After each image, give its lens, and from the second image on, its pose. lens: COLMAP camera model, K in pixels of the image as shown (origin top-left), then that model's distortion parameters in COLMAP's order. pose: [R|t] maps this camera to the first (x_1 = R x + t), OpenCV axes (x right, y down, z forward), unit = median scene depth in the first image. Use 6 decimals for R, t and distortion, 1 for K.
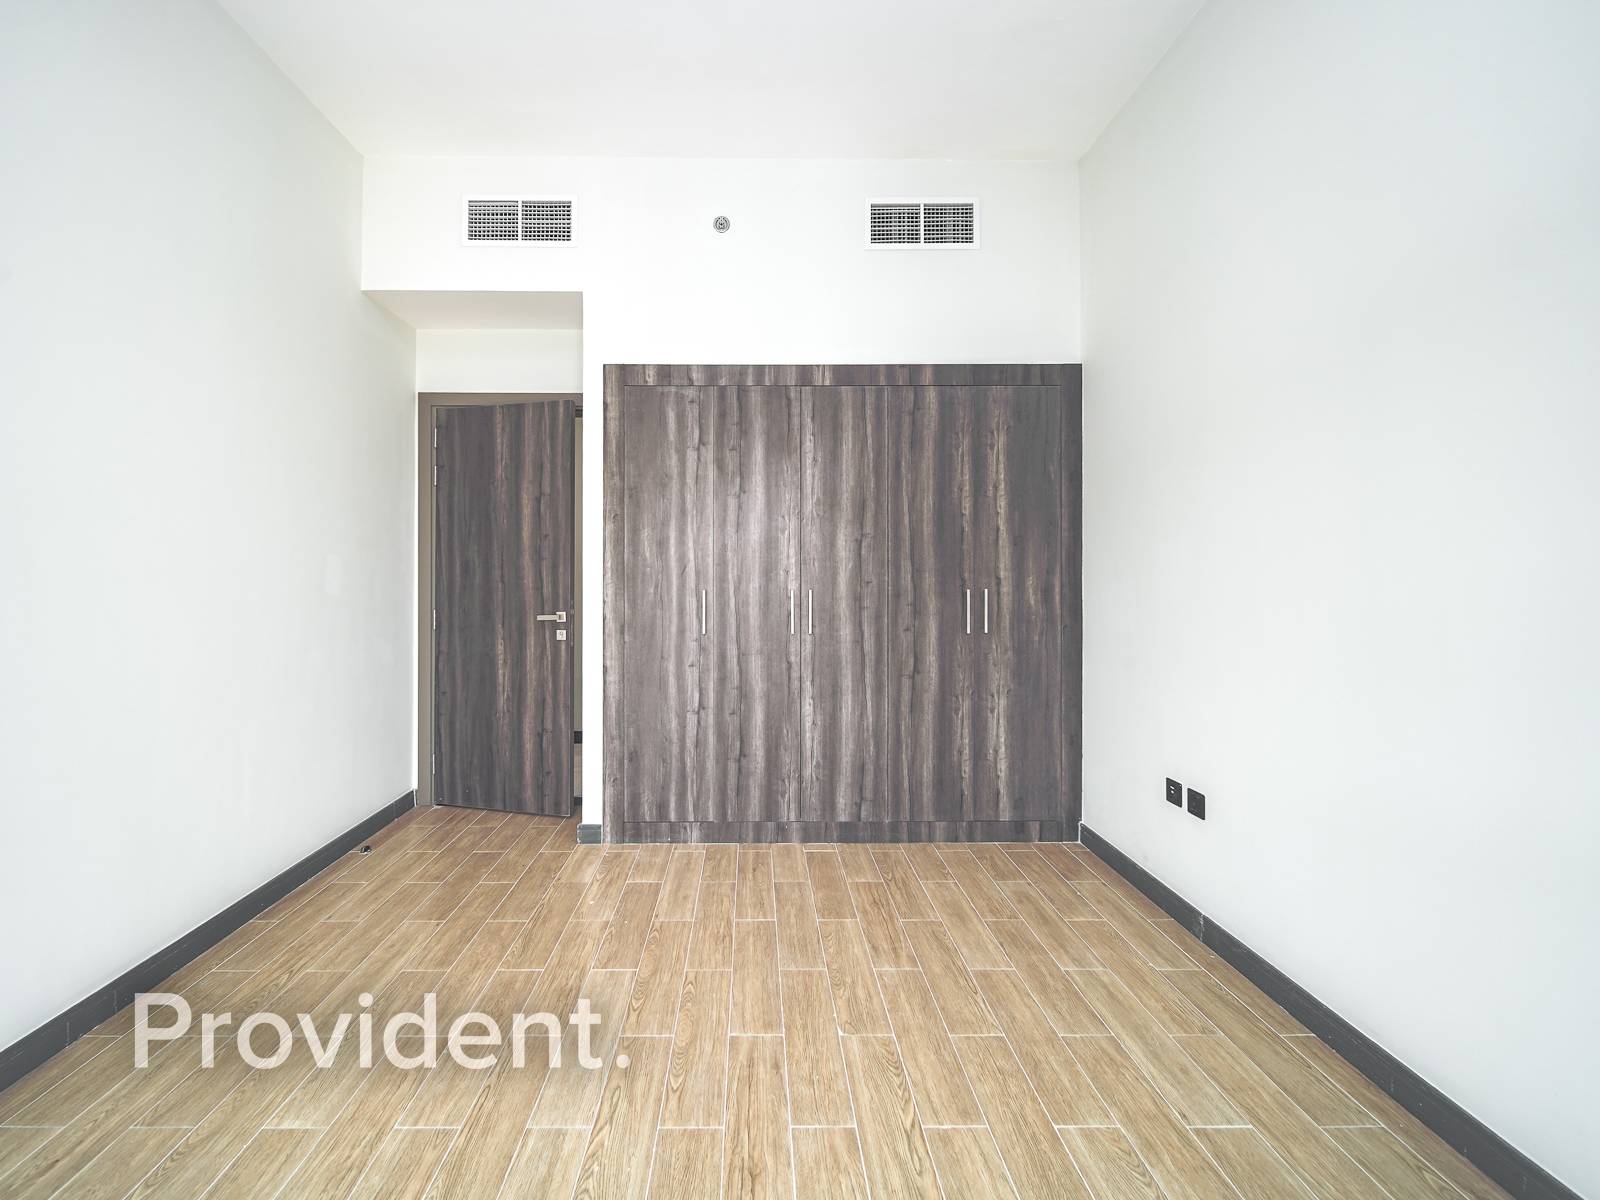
lens RADIAL K [[665.6, 0, 804.3], [0, 665.6, 585.1], [0, 0, 1]] dist [0.000058, -0.001240]
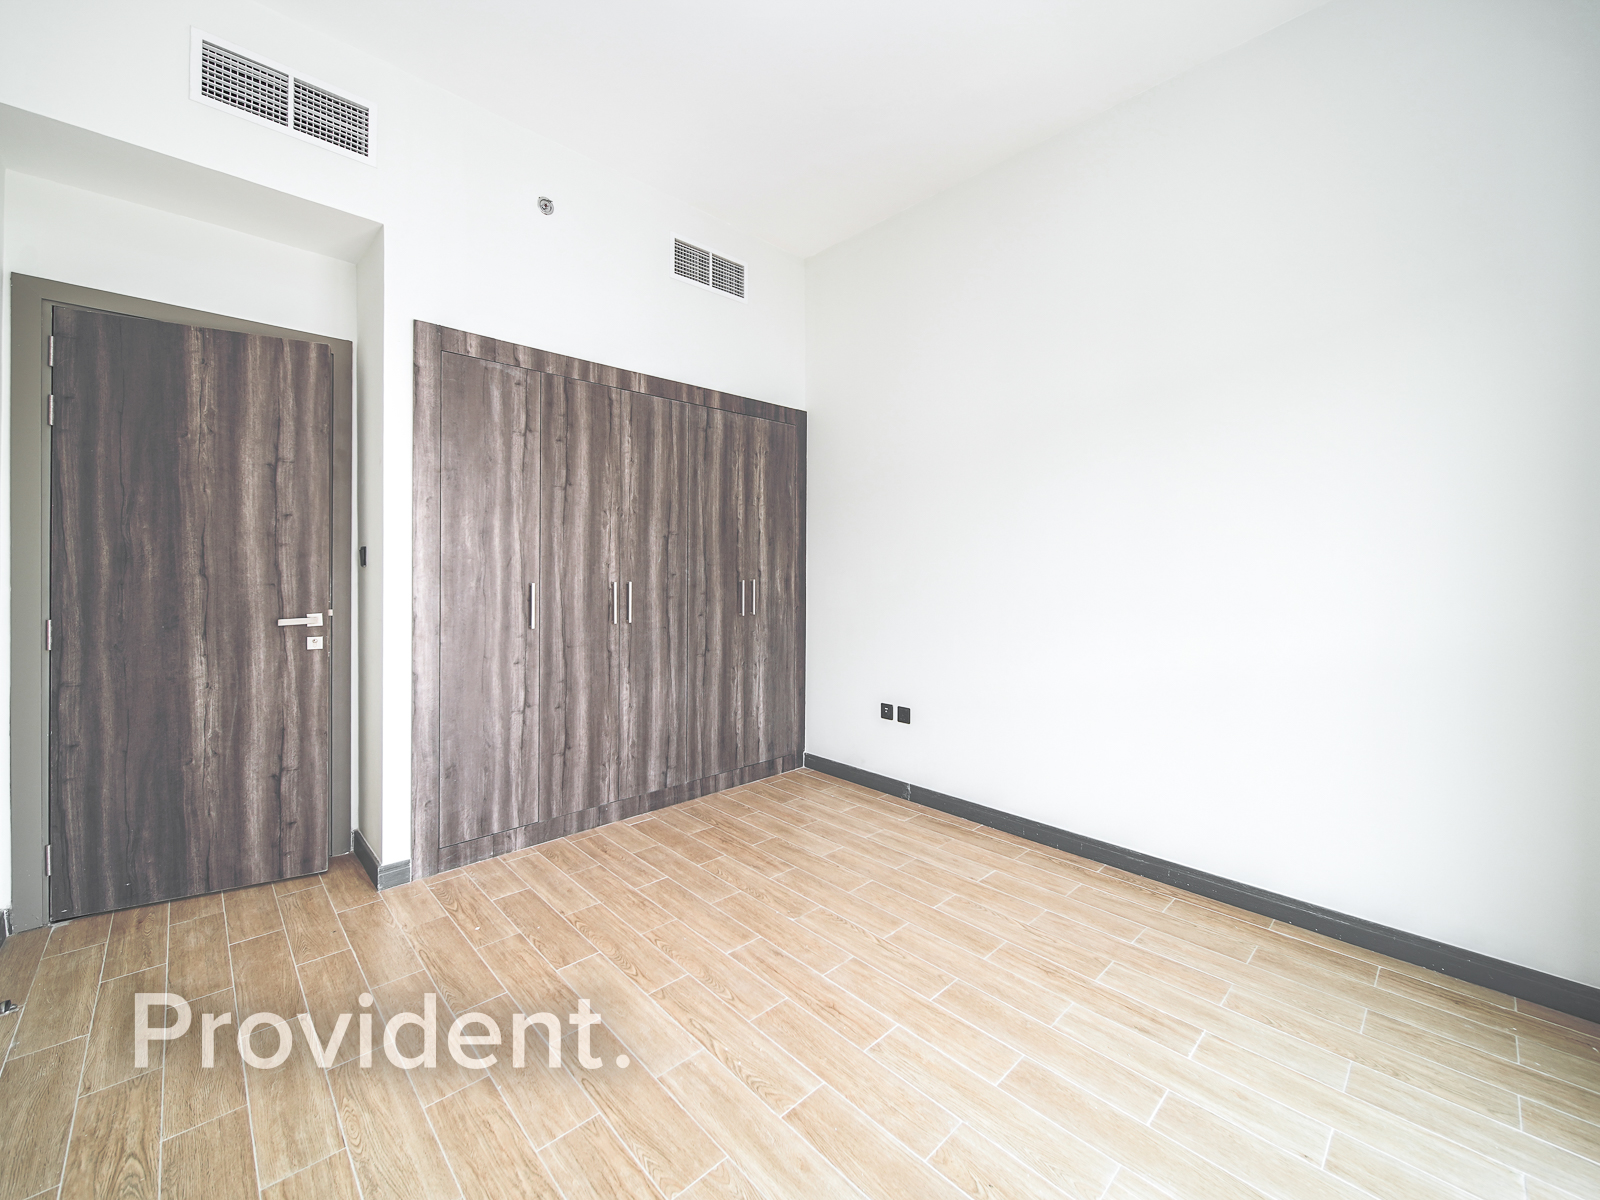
lens RADIAL K [[665.6, 0, 816.0], [0, 665.6, 587.6], [0, 0, 1]] dist [0.000058, -0.001240]
pose [[0.709159, -0.017037, 0.704842, -0.528674], [0.007434, 0.999833, 0.016688, 0.001046], [-0.705009, -0.006595, 0.709168, 0.029798]]
